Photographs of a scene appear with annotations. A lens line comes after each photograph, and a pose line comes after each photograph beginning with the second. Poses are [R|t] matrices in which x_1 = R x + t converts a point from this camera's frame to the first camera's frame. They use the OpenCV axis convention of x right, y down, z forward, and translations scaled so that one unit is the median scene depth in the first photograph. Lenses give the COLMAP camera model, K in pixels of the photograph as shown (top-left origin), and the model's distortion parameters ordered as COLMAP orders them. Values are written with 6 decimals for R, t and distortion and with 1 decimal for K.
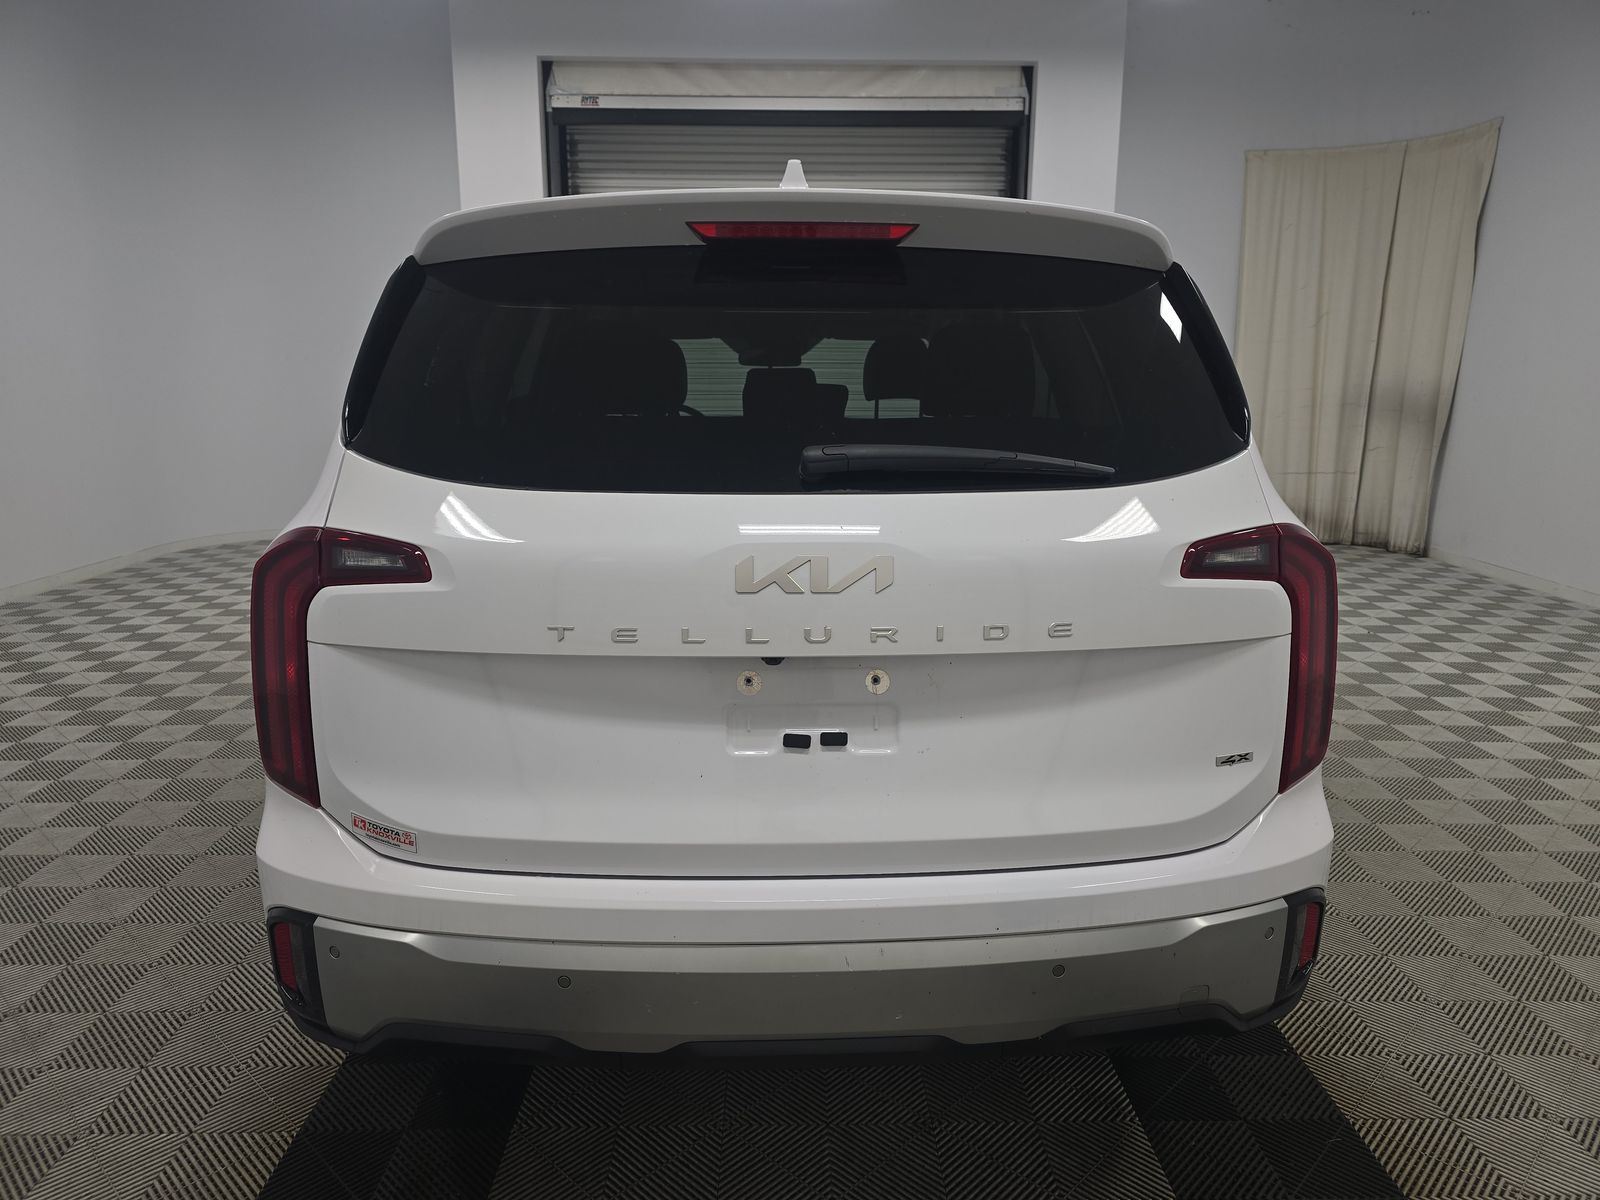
lens RADIAL K [[1093.9, 0, 800.0], [0, 1093.9, 600.0], [0, 0, 1]] dist [0.029077, -0.000981]
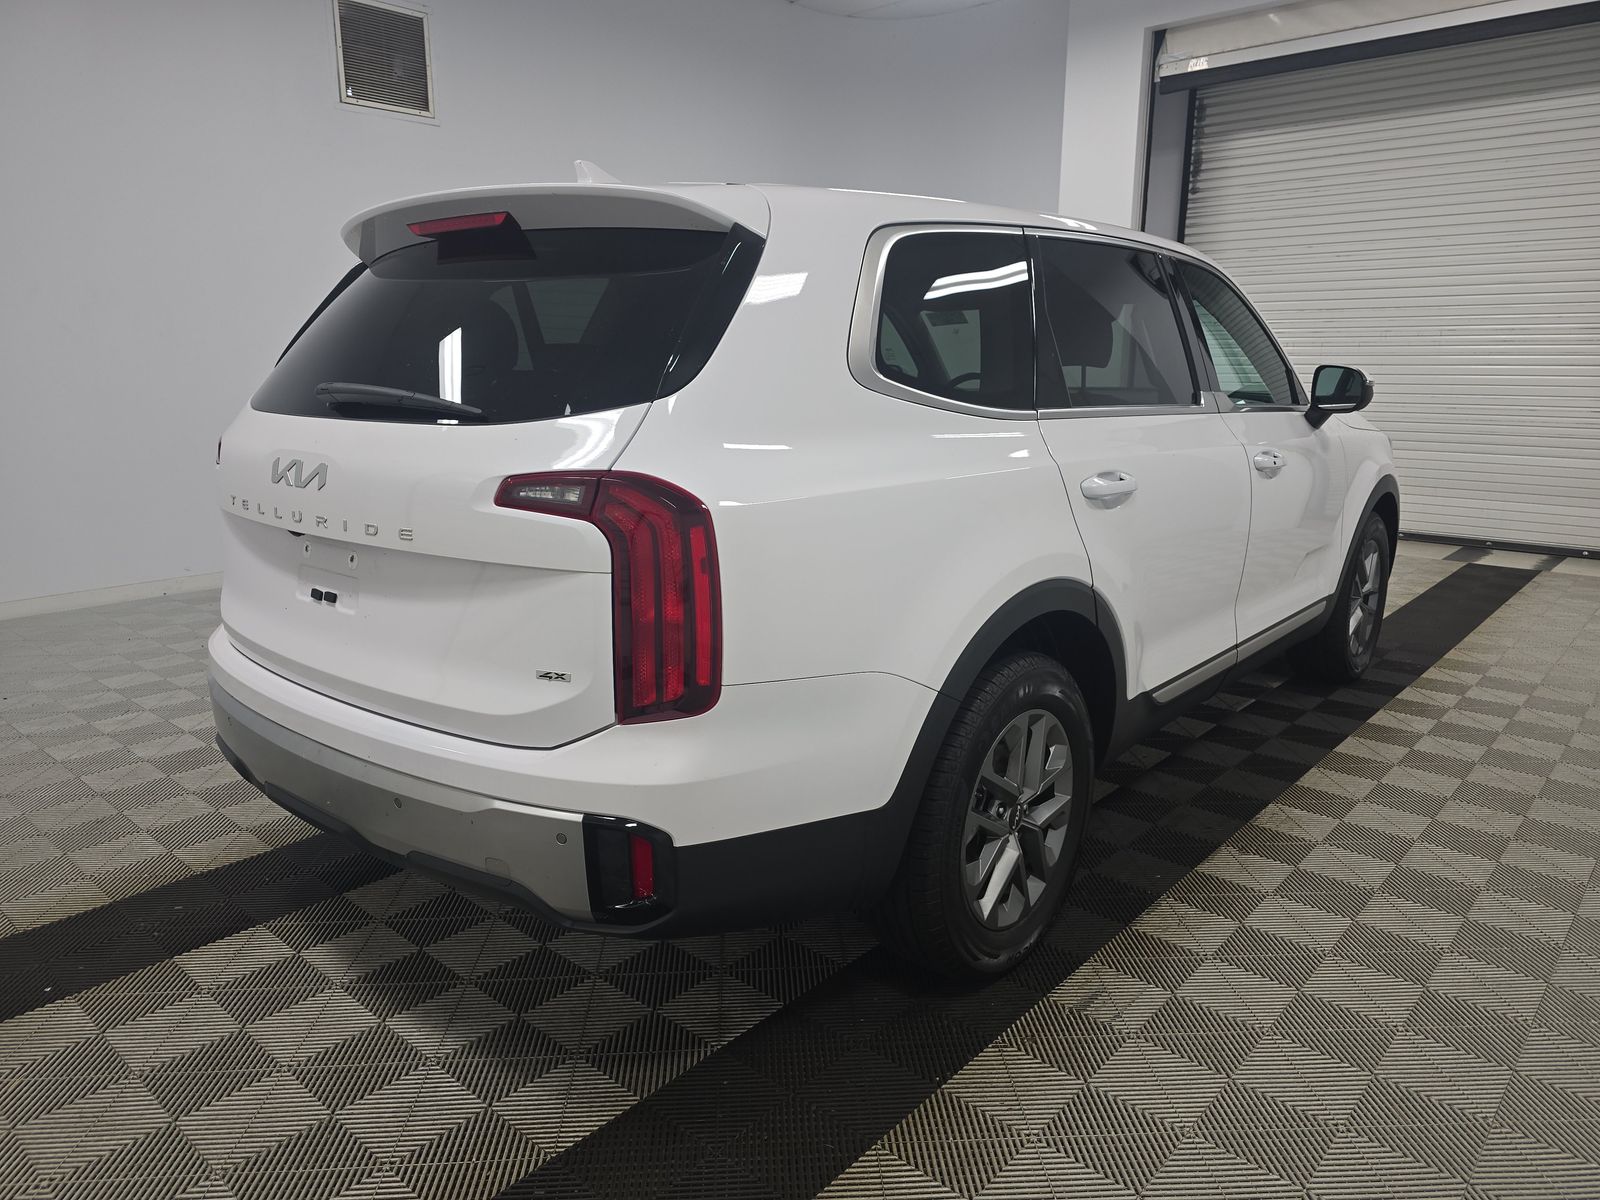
lens RADIAL K [[1093.9, 0, 800.0], [0, 1093.9, 600.0], [0, 0, 1]] dist [0.029077, -0.000981]
pose [[0.732392, 0.144398, -0.665395, 1.284678], [-0.133524, 0.988737, 0.067599, -0.039369], [0.667663, 0.039337, 0.743424, 0.333259]]
